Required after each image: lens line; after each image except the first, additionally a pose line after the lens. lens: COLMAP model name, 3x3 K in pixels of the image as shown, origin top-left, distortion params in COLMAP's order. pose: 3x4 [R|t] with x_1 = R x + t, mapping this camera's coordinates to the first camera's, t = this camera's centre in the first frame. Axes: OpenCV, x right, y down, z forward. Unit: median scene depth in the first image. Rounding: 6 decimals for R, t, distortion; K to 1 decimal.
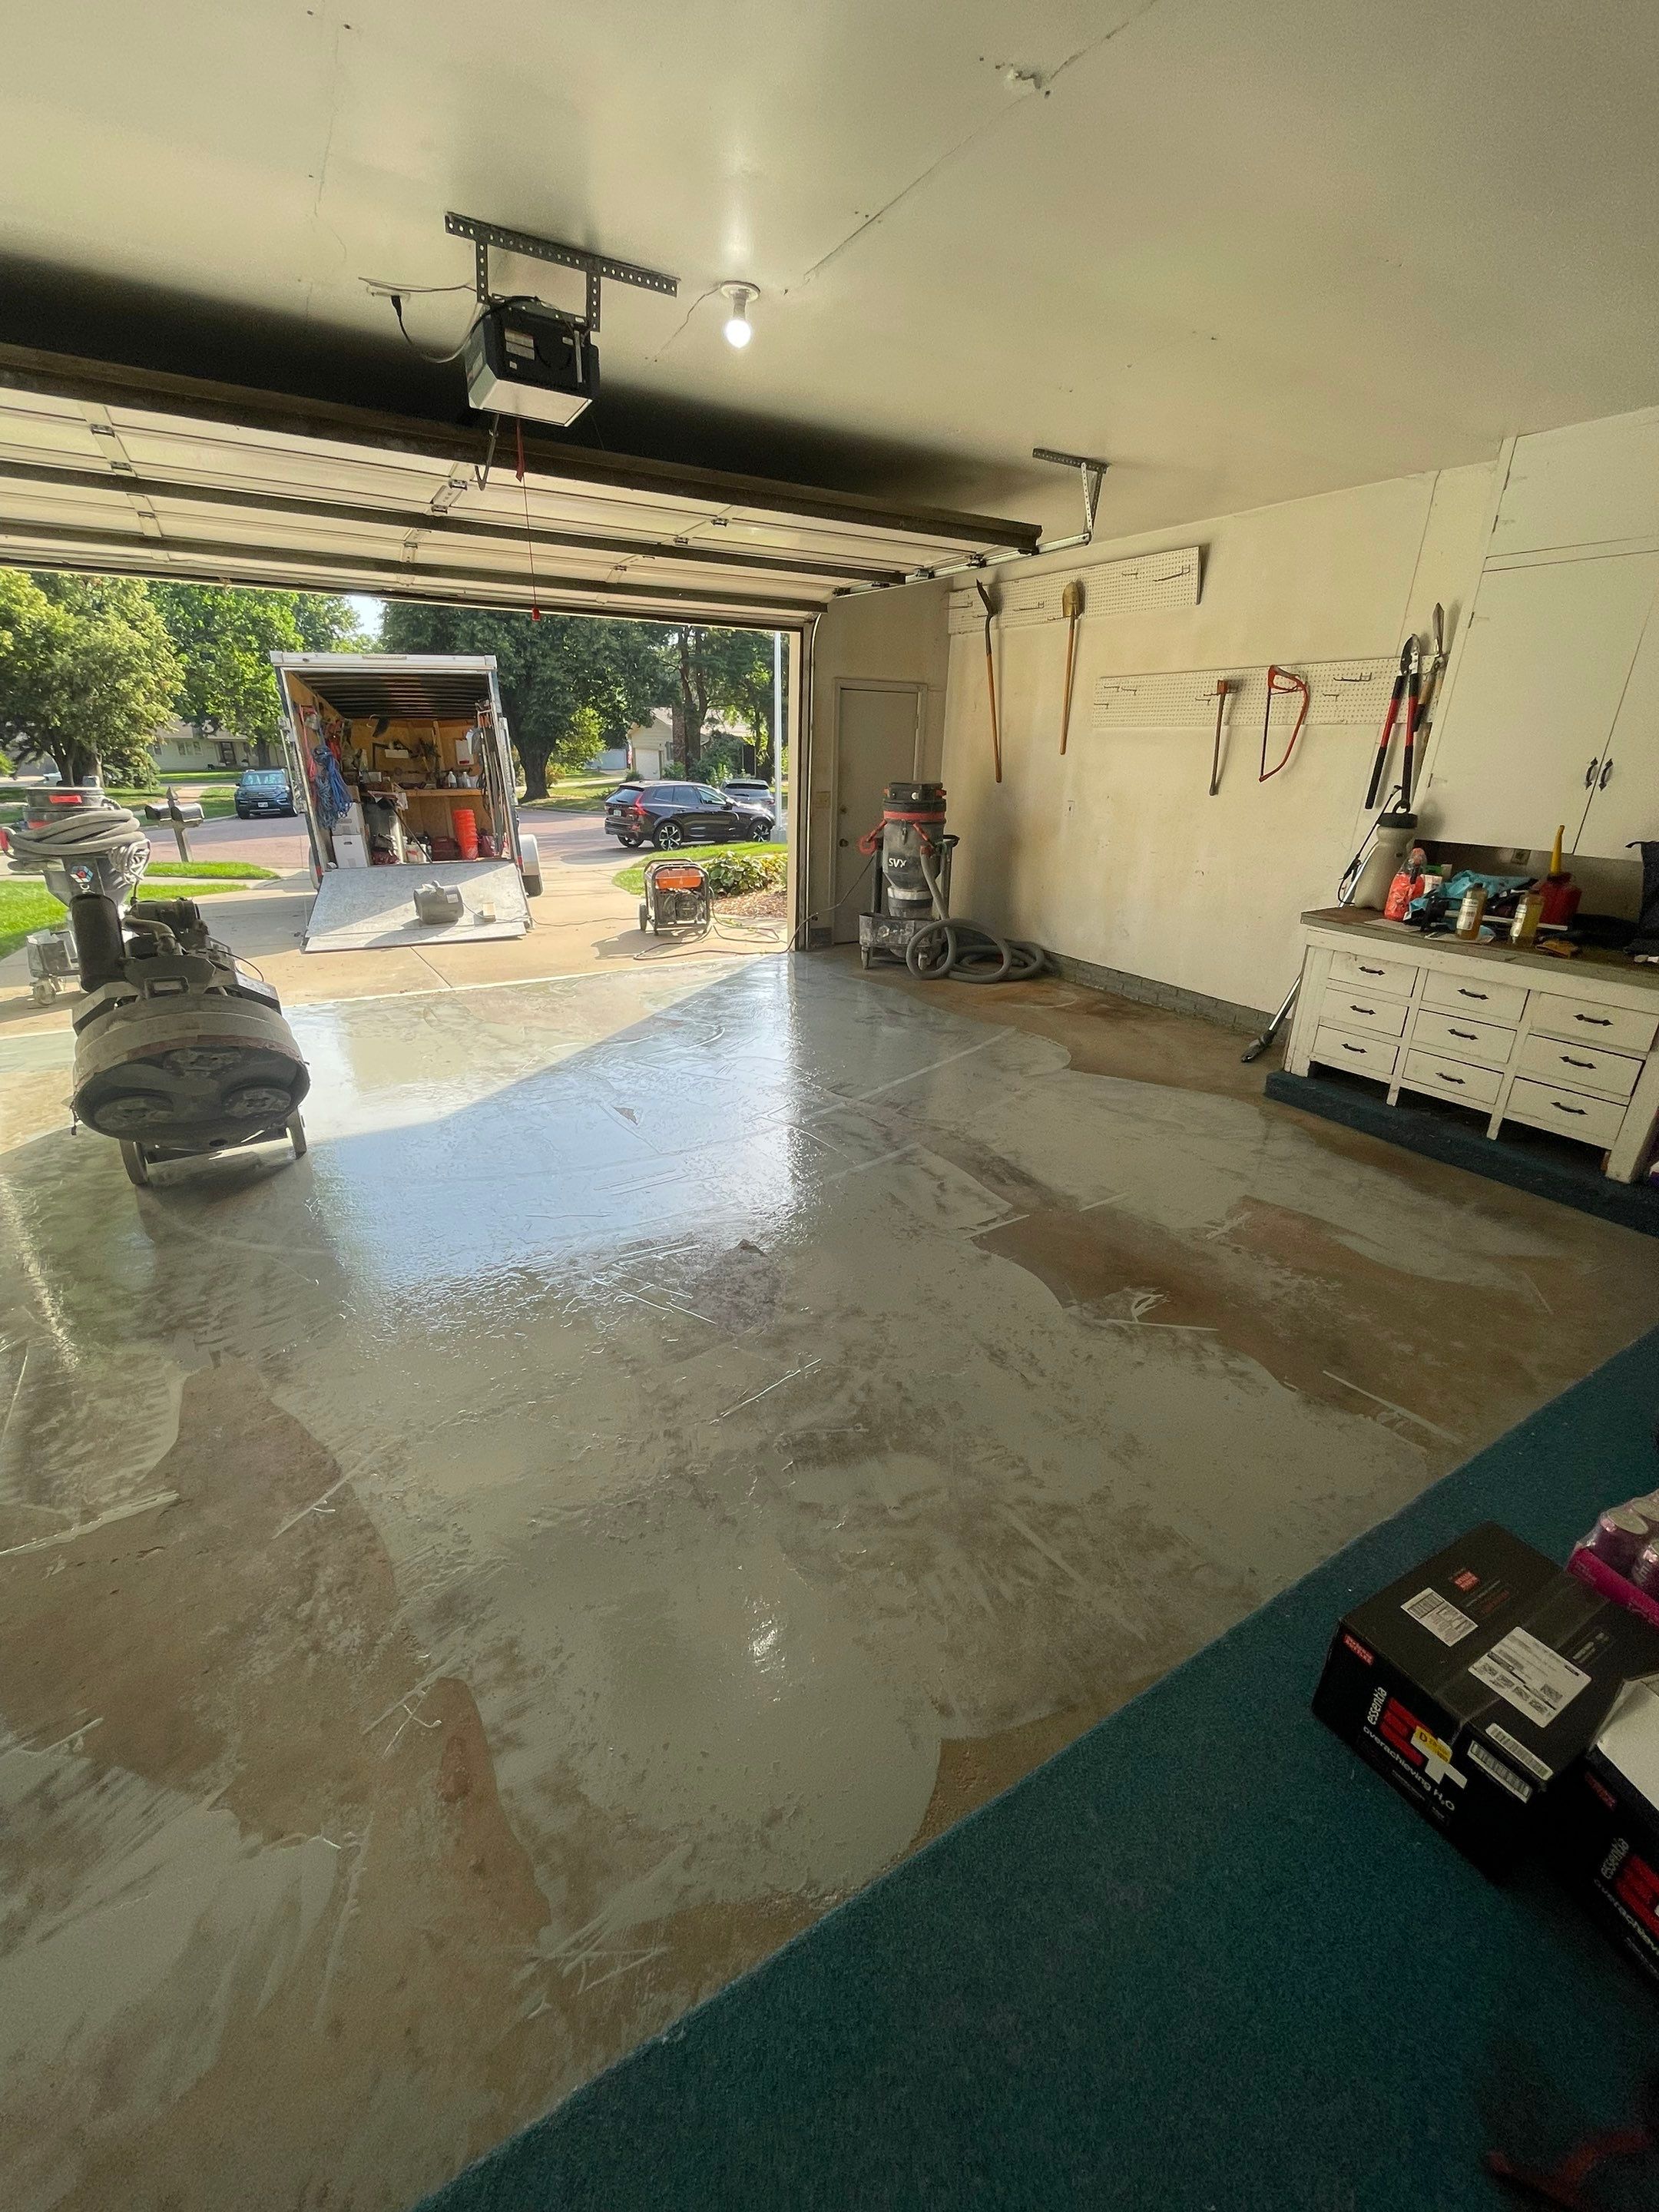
lens RADIAL K [[891.2, 0, 822.0], [0, 891.2, 1104.3], [0, 0, 1]] dist [-0.001045, -0.000138]
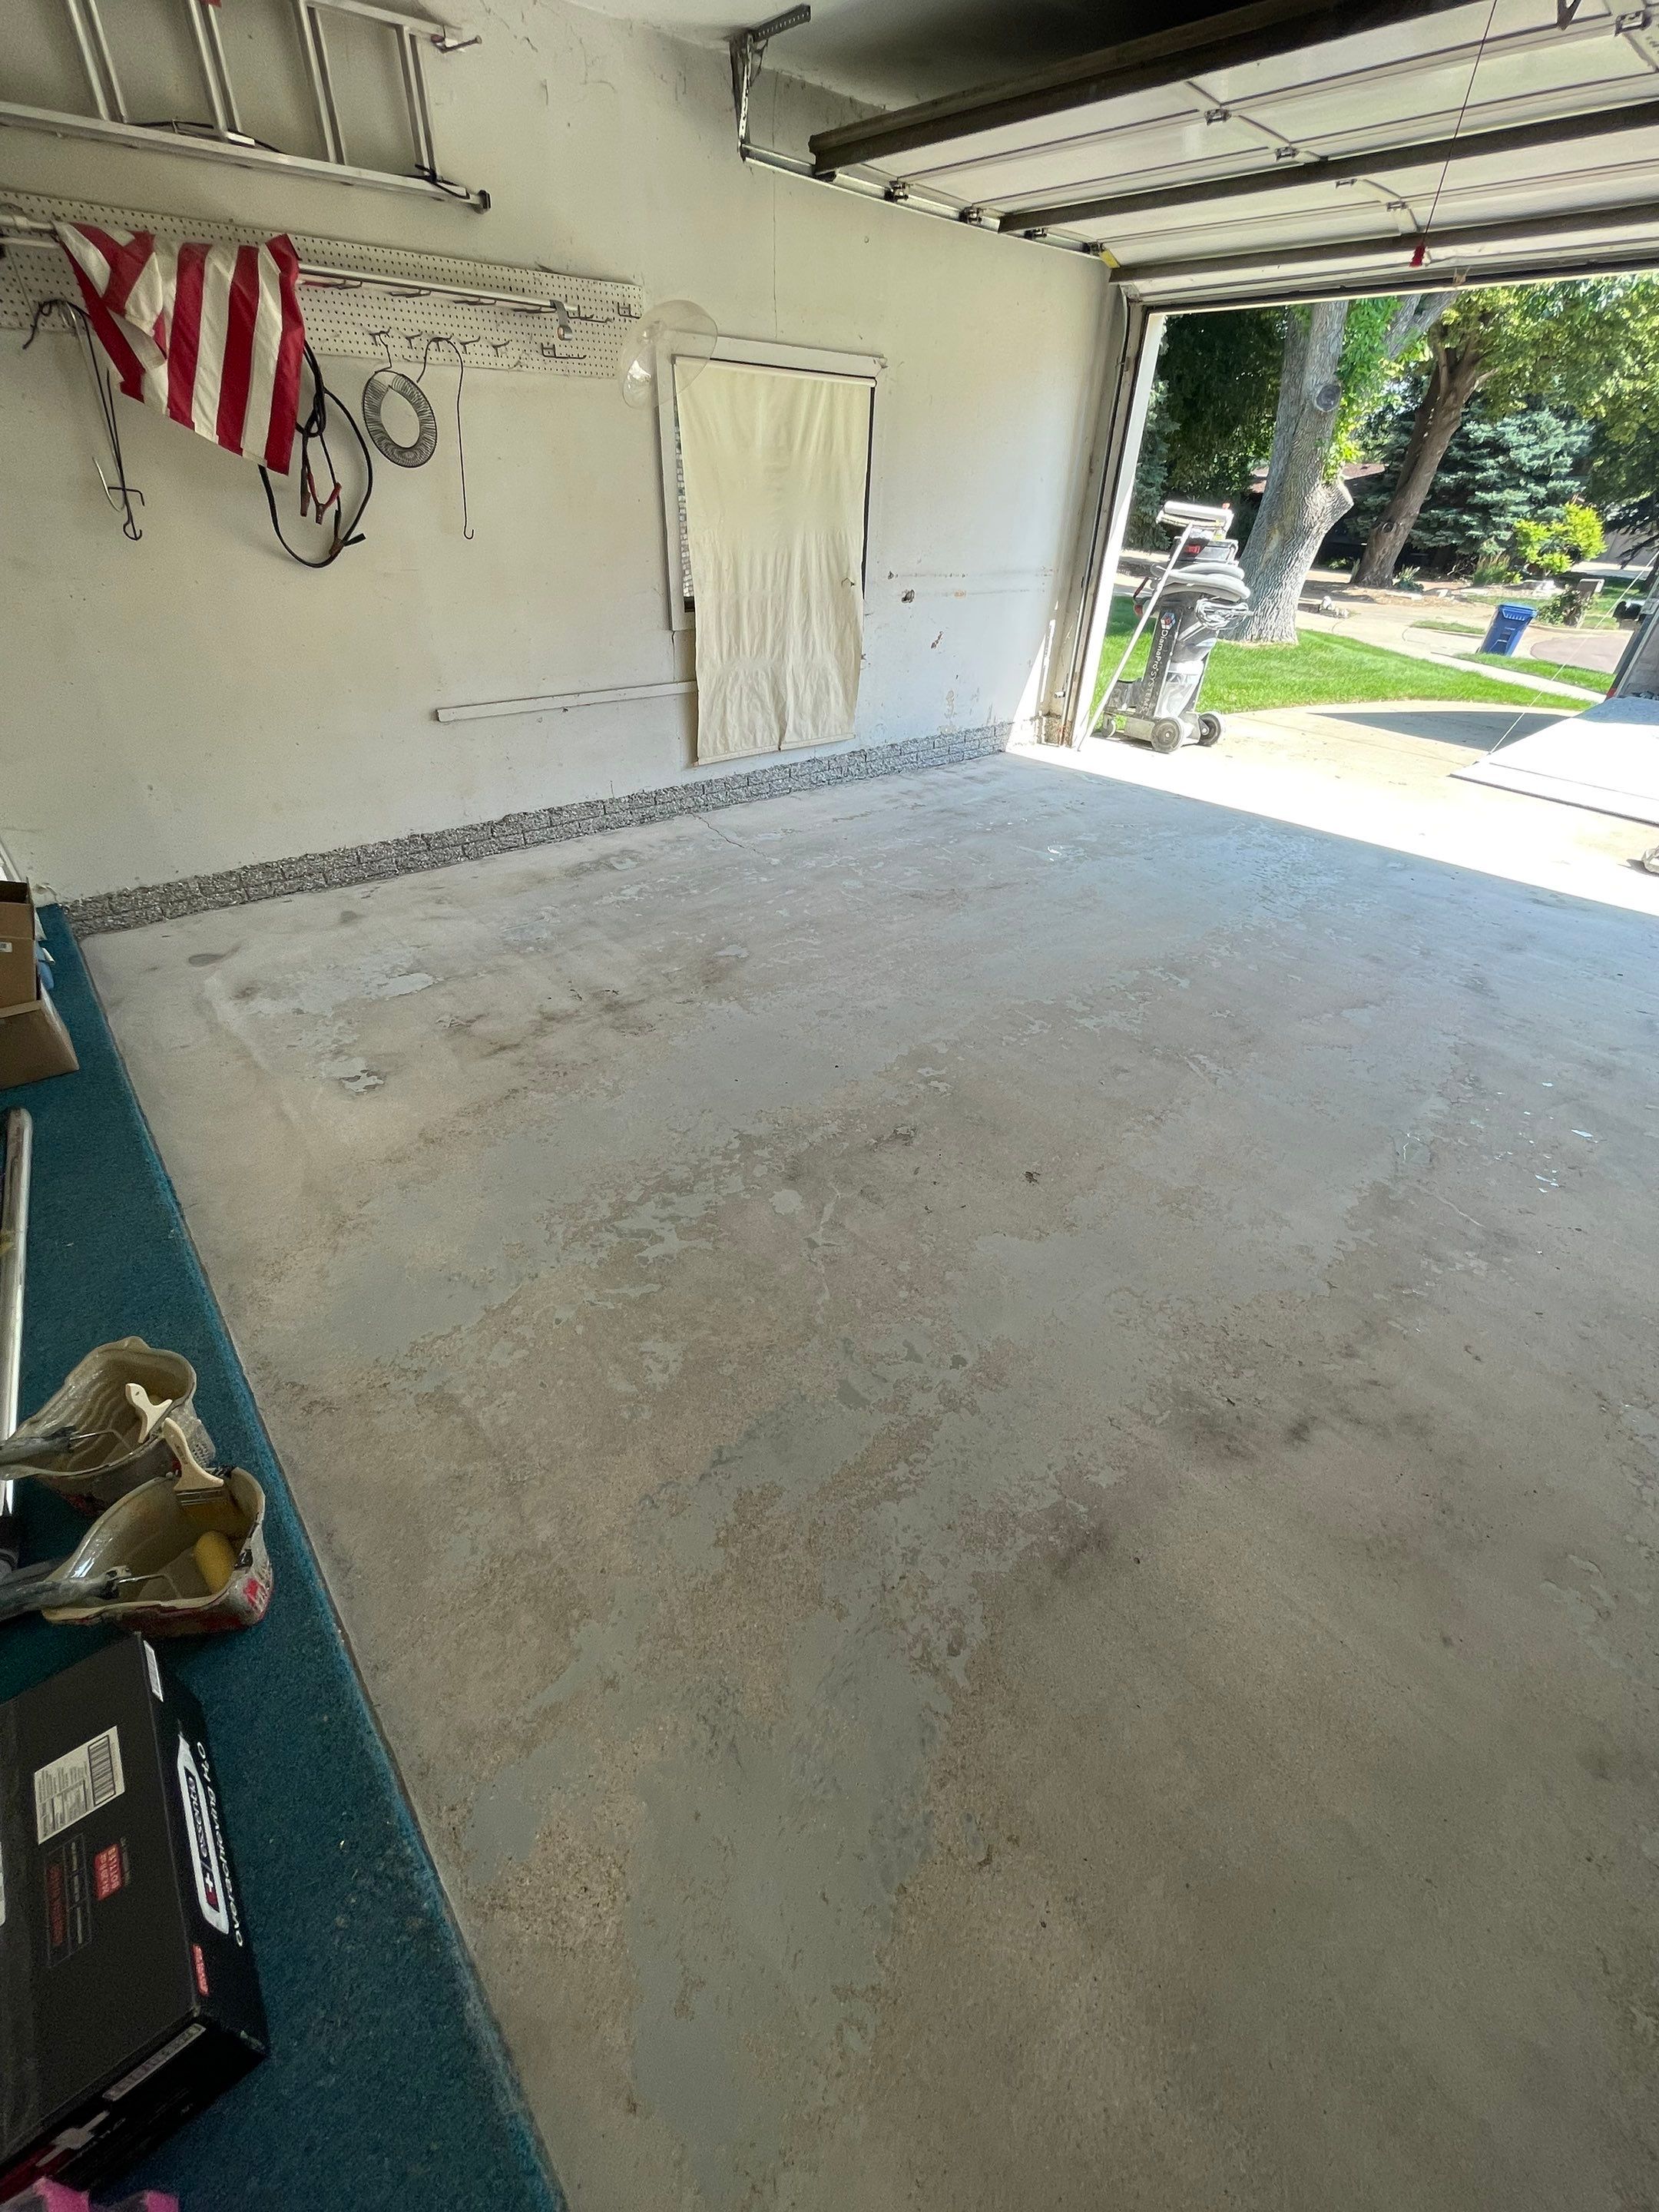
lens RADIAL K [[896.3, 0, 831.4], [0, 896.3, 1105.2], [0, 0, 1]] dist [-0.001889, -0.000155]
pose [[0.174865, 0.559137, -0.810425, 0.351615], [-0.400284, 0.792386, 0.460322, -0.133282], [0.899552, 0.243906, 0.362375, 0.377944]]
